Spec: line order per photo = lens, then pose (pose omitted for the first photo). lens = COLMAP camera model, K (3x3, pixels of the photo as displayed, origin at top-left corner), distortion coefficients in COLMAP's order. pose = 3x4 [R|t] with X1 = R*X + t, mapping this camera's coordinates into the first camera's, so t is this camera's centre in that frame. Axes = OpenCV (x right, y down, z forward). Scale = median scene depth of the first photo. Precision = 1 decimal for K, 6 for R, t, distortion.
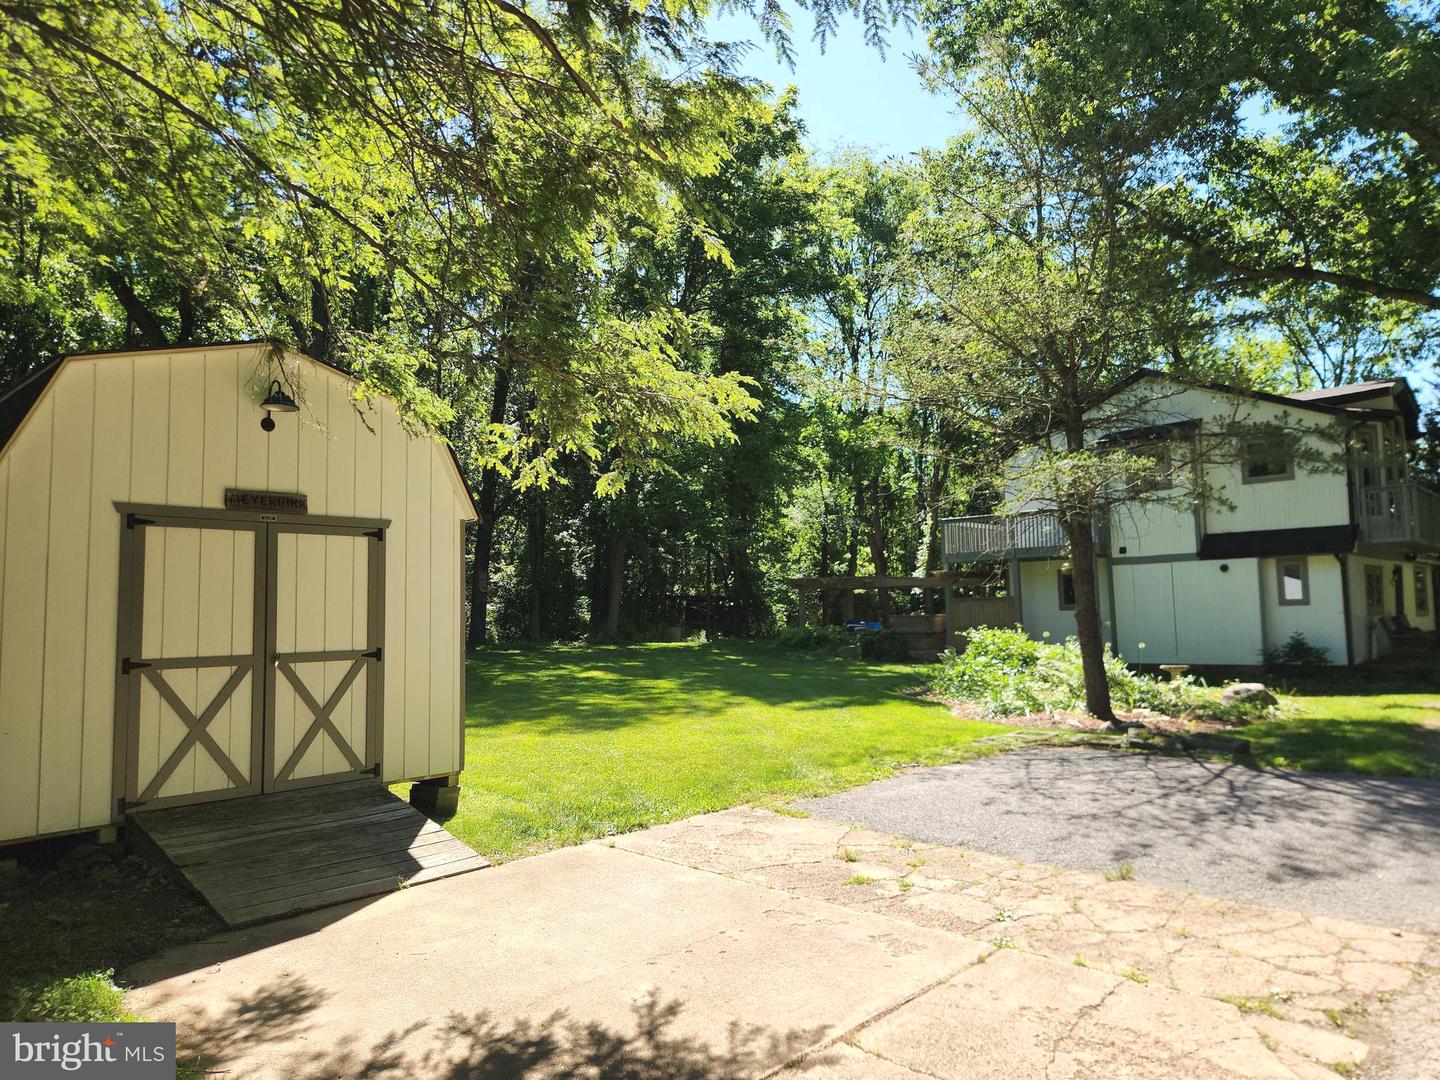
lens RADIAL K [[933.6, 0, 720.0], [0, 933.6, 540.0], [0, 0, 1]] dist [-0.001191, -0.003023]
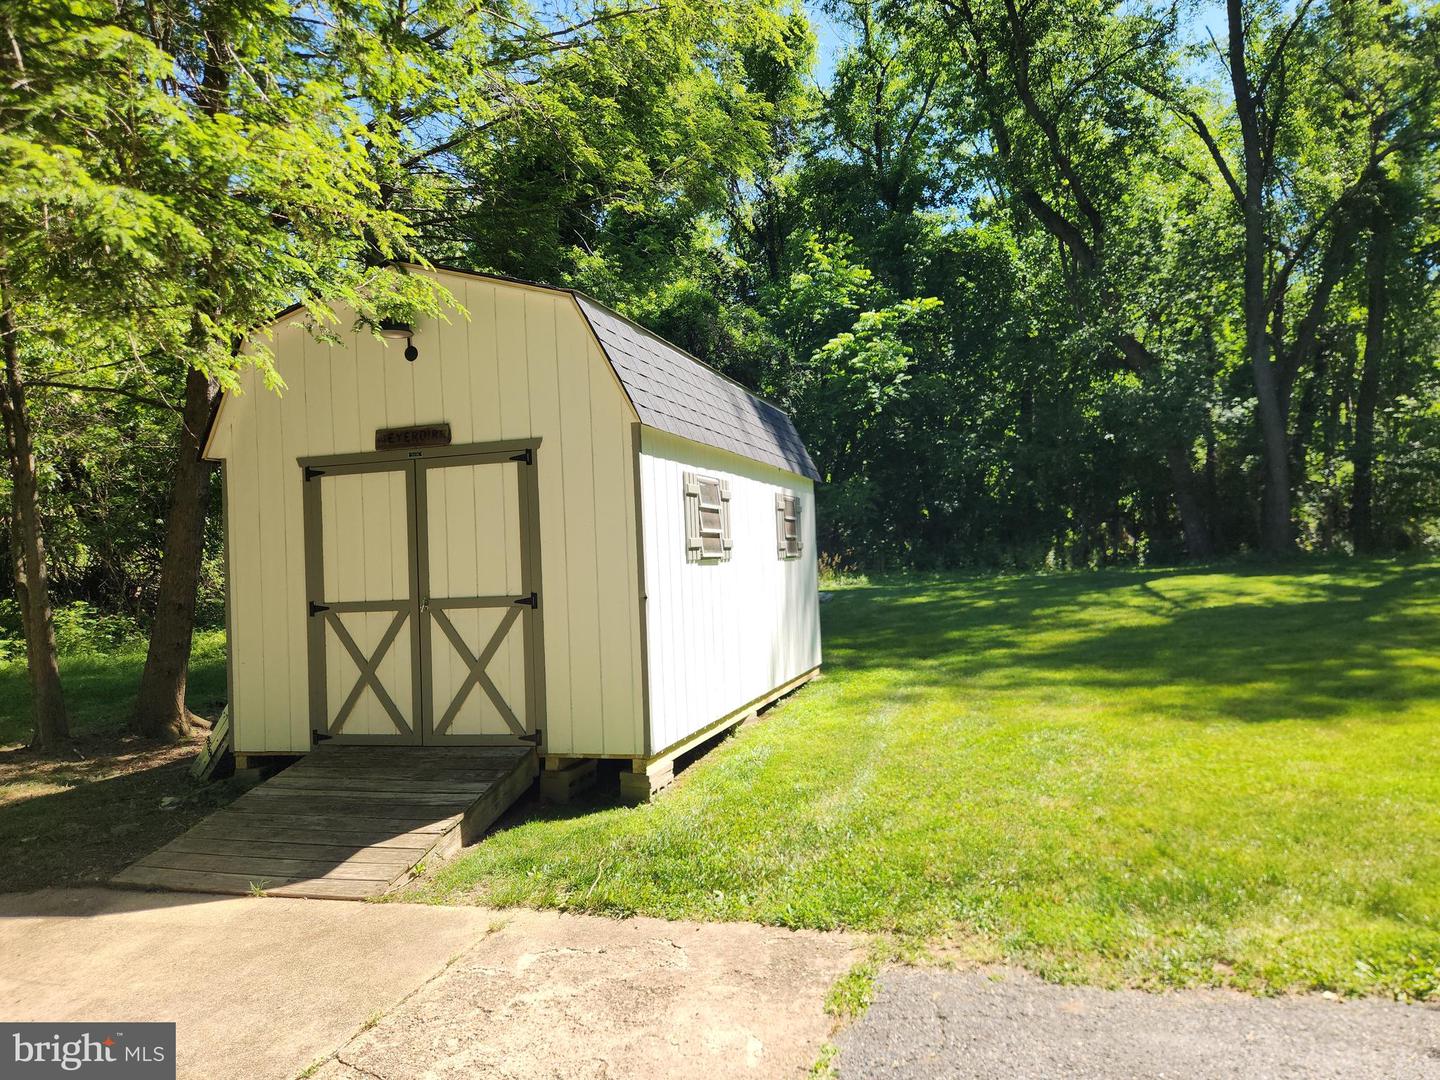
lens RADIAL K [[933.6, 0, 720.0], [0, 933.6, 540.0], [0, 0, 1]] dist [-0.001191, -0.003023]
pose [[0.476432, -0.015022, -0.879083, 0.479241], [0.107826, 0.993305, 0.041464, 0.055441], [0.872574, -0.114543, 0.474862, 0.809712]]
